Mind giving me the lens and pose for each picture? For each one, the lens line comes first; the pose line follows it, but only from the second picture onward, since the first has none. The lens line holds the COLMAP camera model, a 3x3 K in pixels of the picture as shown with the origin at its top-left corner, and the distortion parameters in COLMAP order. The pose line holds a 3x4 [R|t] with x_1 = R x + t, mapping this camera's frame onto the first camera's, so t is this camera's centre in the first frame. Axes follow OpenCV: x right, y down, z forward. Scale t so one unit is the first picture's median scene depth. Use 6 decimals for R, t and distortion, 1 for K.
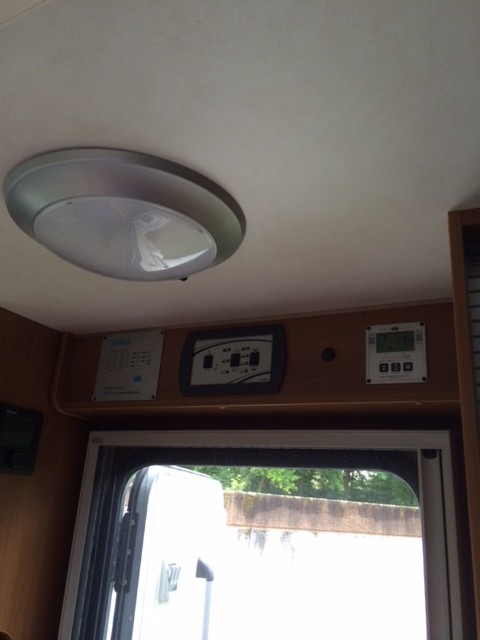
lens RADIAL K [[552.3, 0, 240.0], [0, 552.3, 320.0], [0, 0, 1]] dist [0.114314, -0.198047]
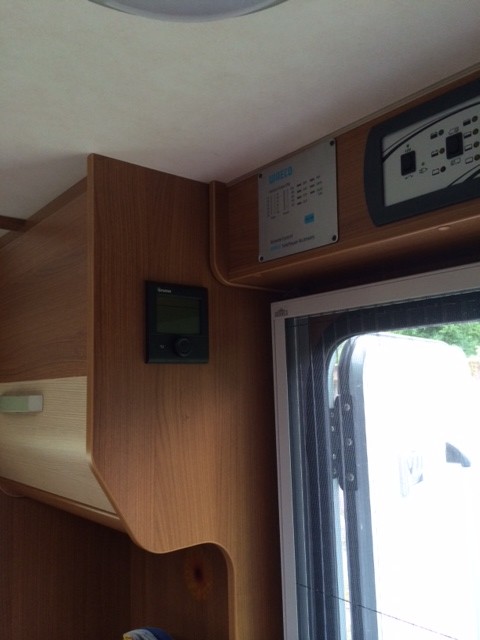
lens RADIAL K [[552.3, 0, 240.0], [0, 552.3, 320.0], [0, 0, 1]] dist [0.114314, -0.198047]
pose [[0.909599, -0.139205, -0.391473, -0.007374], [0.216250, 0.963142, 0.159977, 0.096440], [0.354774, -0.230172, 0.906177, 0.298699]]
